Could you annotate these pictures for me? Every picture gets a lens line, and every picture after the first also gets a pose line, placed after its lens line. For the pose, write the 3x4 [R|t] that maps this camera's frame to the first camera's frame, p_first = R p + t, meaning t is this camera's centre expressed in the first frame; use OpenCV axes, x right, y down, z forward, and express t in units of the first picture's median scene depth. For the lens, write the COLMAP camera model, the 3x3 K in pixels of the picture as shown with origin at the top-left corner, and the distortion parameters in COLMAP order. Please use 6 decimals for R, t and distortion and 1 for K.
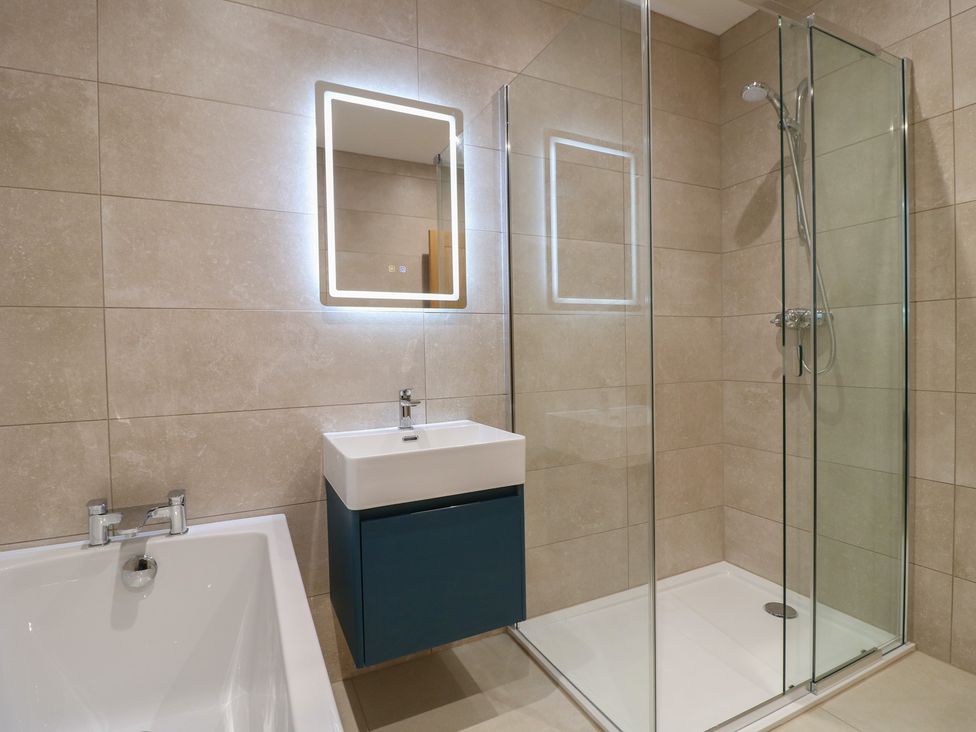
lens RADIAL K [[504.3, 0, 486.3], [0, 504.3, 362.4], [0, 0, 1]] dist [0.001260, -0.015326]
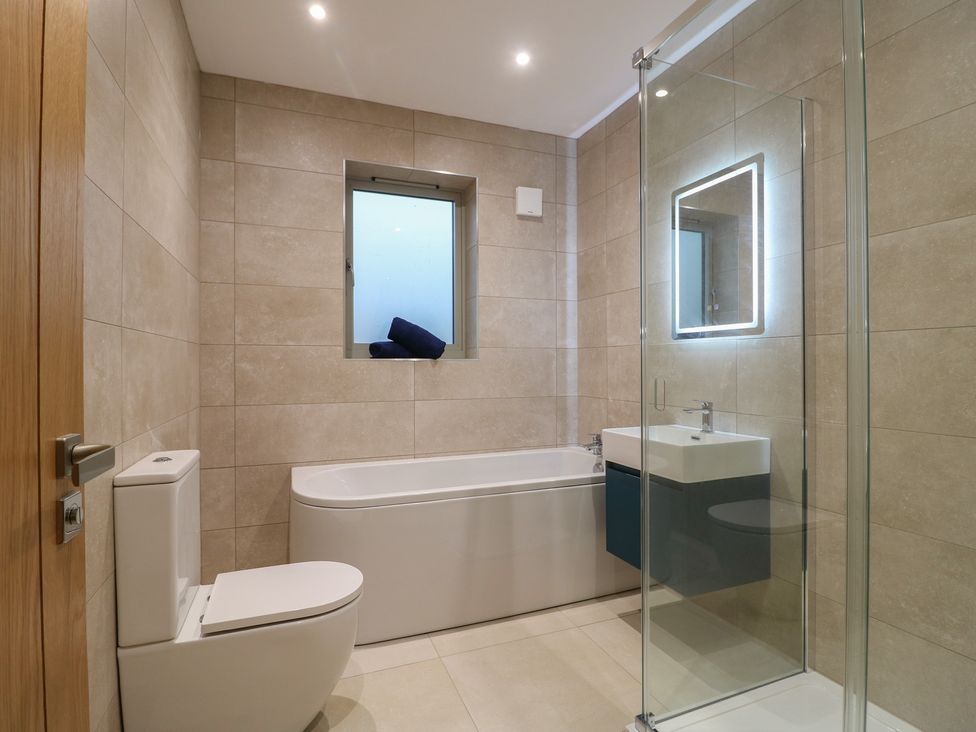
lens RADIAL K [[504.3, 0, 486.3], [0, 504.3, 362.4], [0, 0, 1]] dist [0.001260, -0.015326]
pose [[-0.080092, 0.016901, -0.996644, 1.129245], [-0.019085, 0.999647, 0.018485, -0.057192], [0.996605, 0.020502, -0.079741, 0.520401]]
